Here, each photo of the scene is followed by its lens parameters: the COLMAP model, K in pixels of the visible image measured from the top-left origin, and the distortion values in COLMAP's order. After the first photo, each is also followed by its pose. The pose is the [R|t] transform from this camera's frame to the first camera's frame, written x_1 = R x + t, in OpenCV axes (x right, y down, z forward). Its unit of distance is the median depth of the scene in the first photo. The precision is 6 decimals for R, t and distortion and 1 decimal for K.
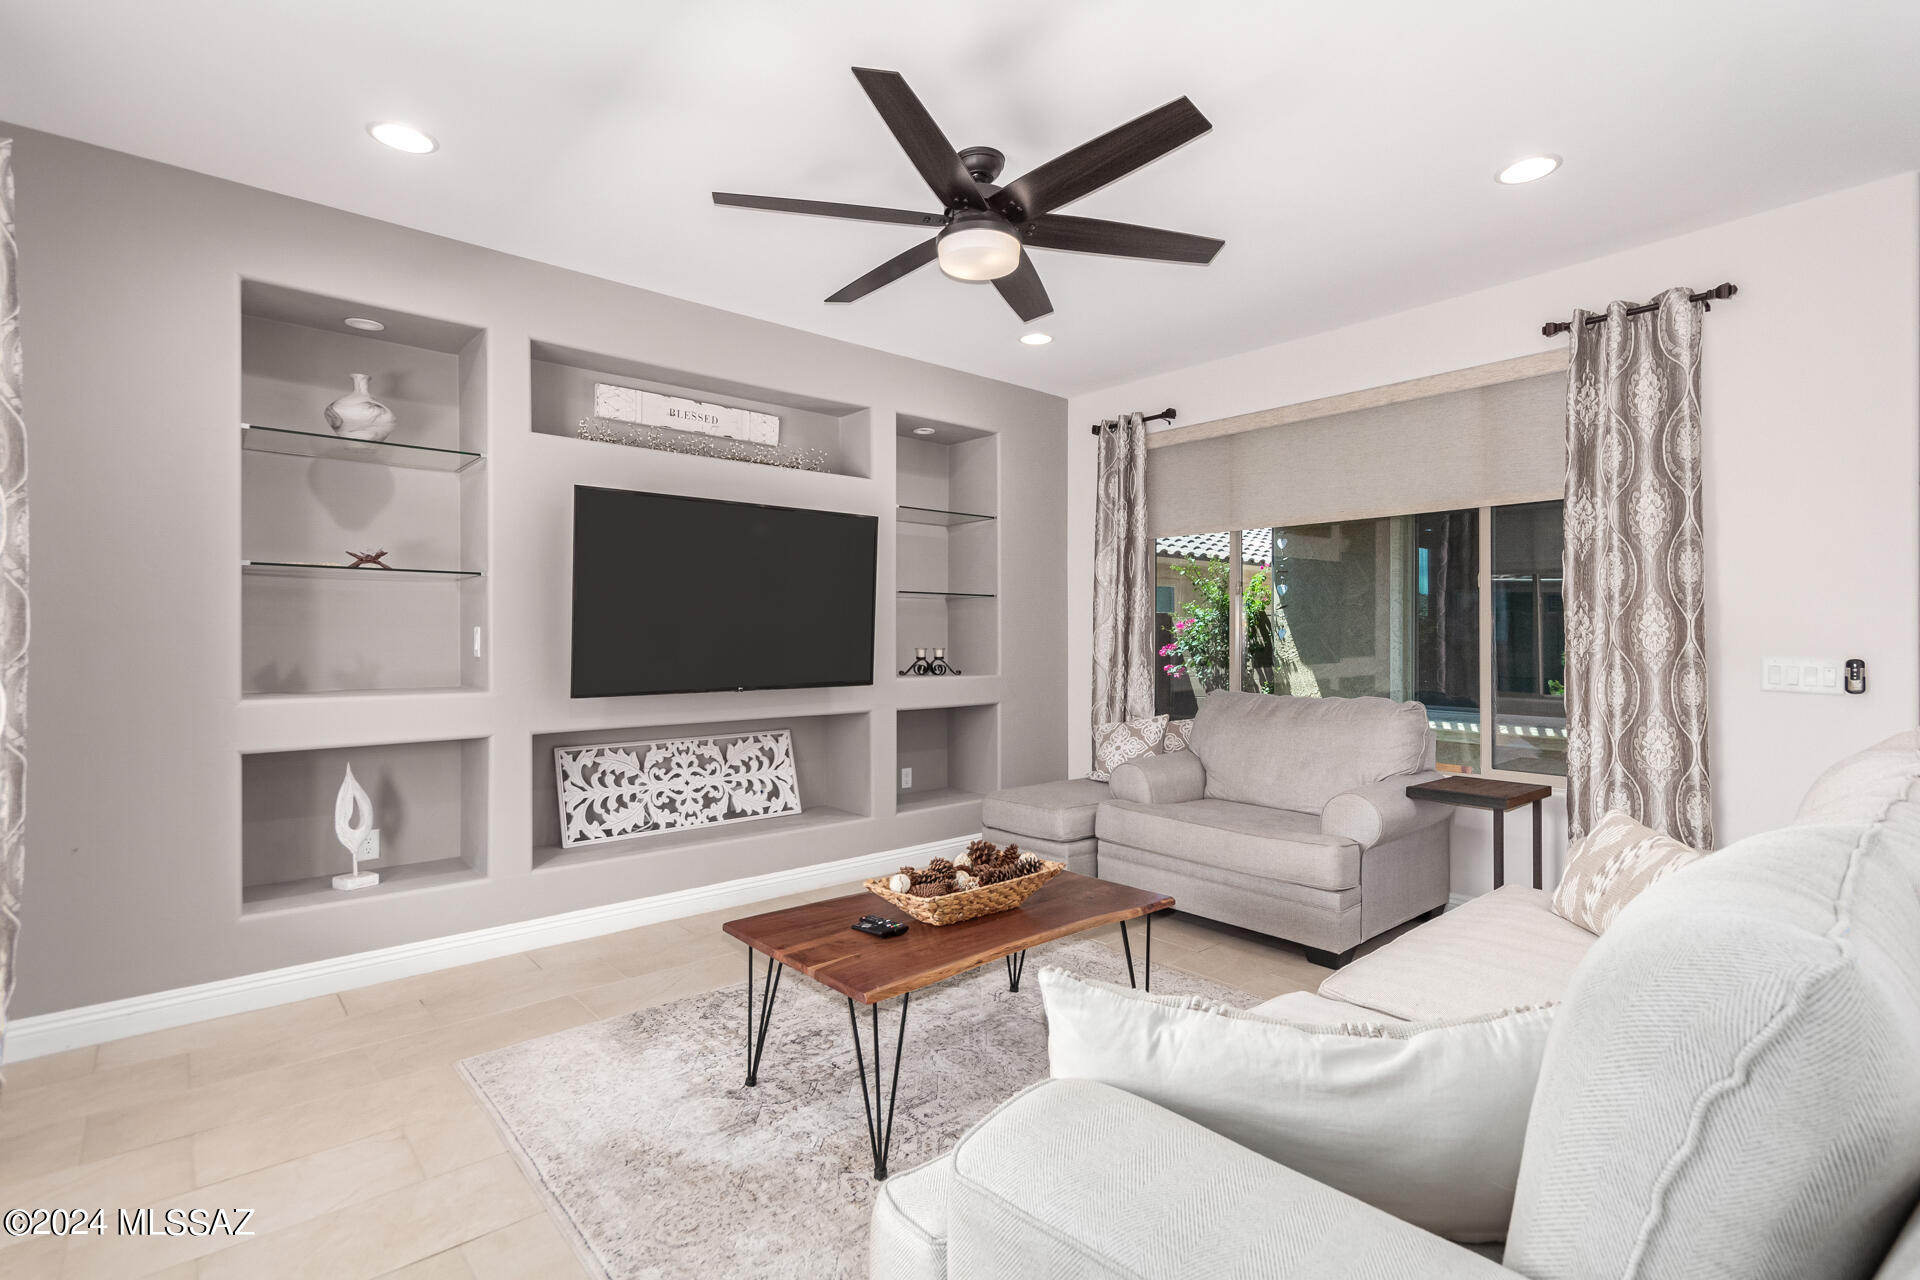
lens RADIAL K [[911.0, 0, 956.2], [0, 911.0, 635.1], [0, 0, 1]] dist [0.010101, -0.000334]
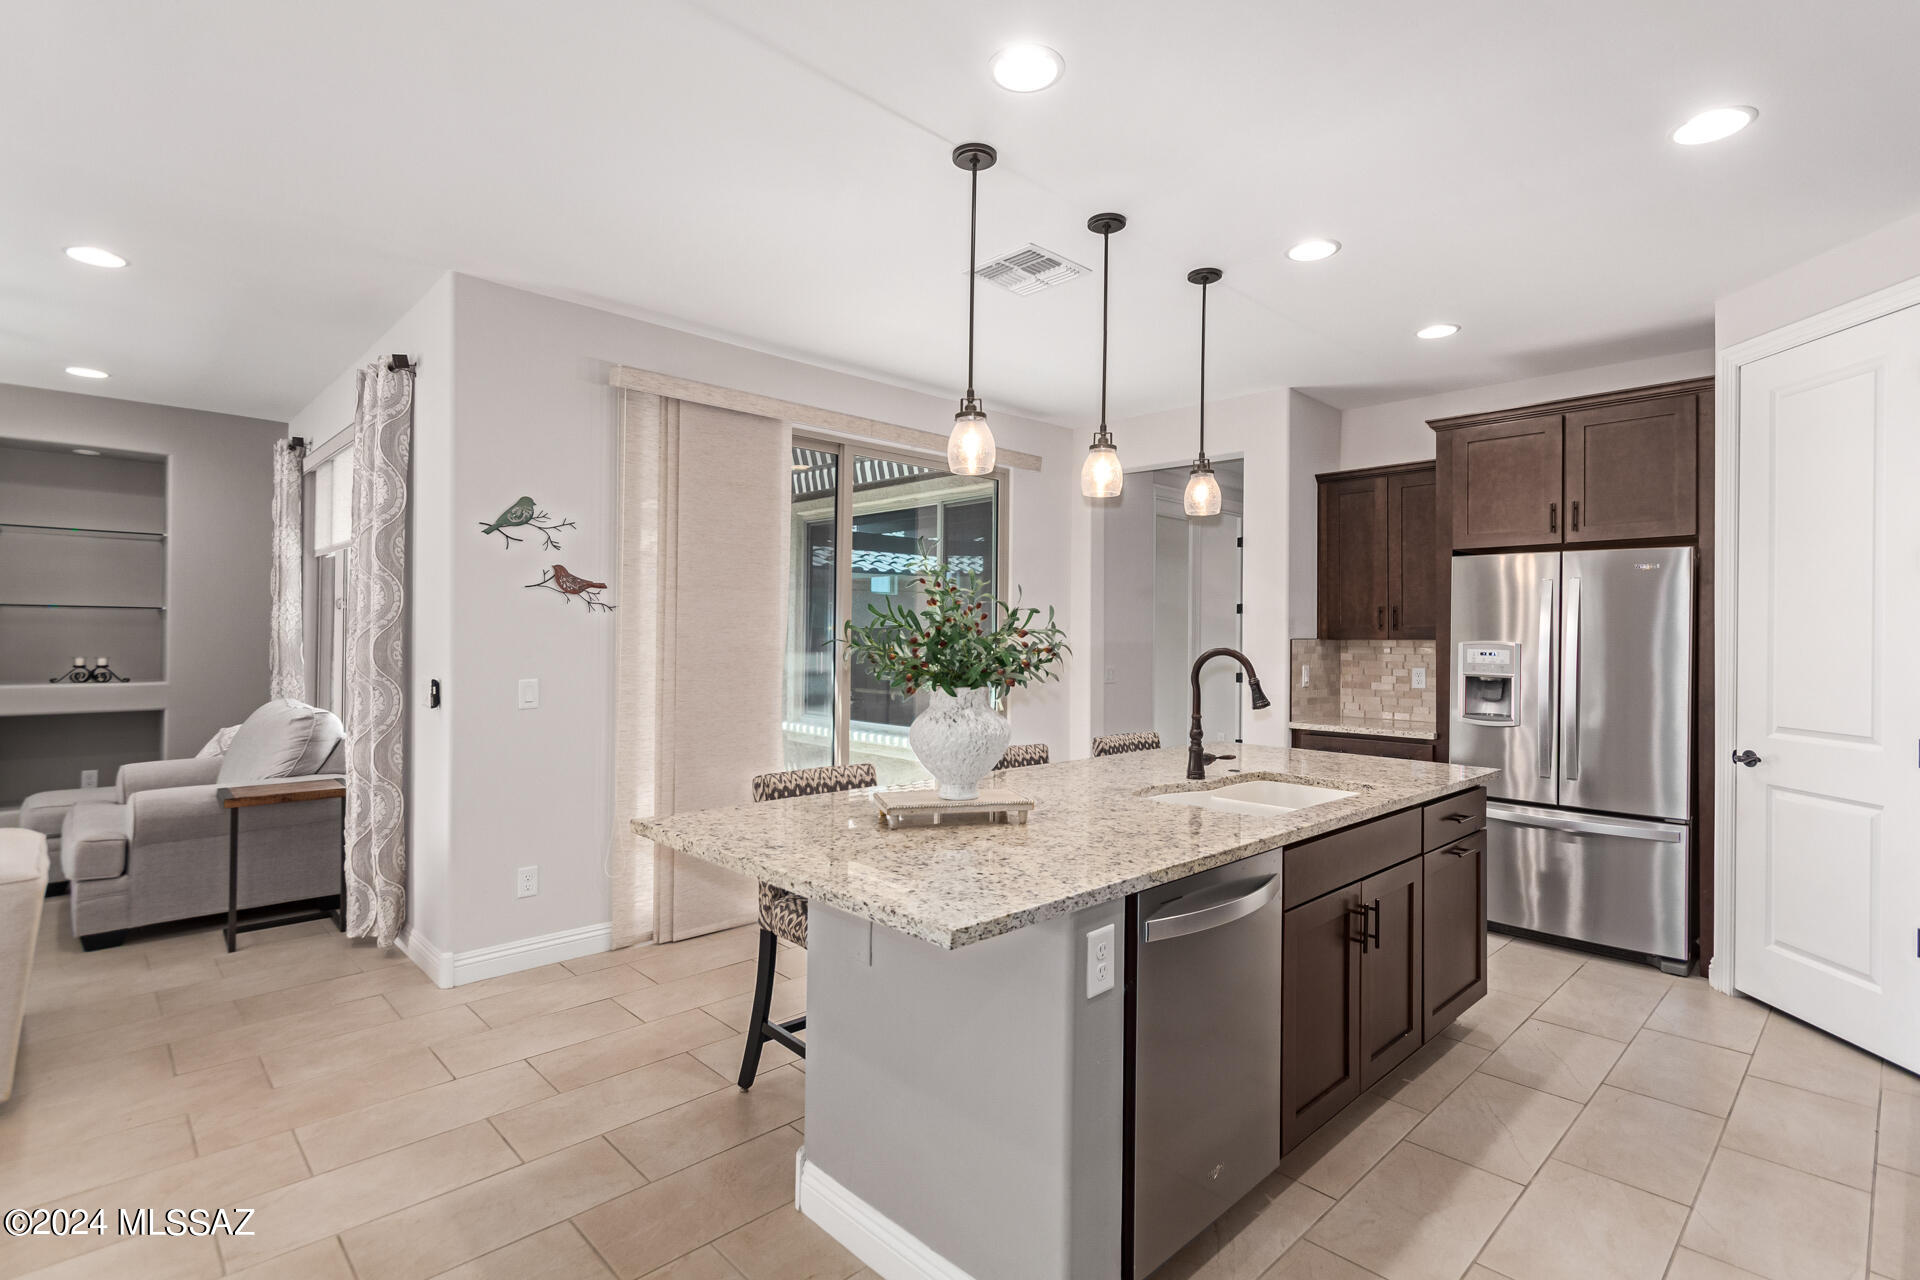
lens RADIAL K [[911.0, 0, 956.2], [0, 911.0, 635.1], [0, 0, 1]] dist [0.010101, -0.000334]
pose [[0.998213, 0.011361, 0.058658, 1.079893], [-0.011266, 0.999935, -0.001960, -0.024083], [-0.058676, 0.001296, 0.998276, -0.155097]]
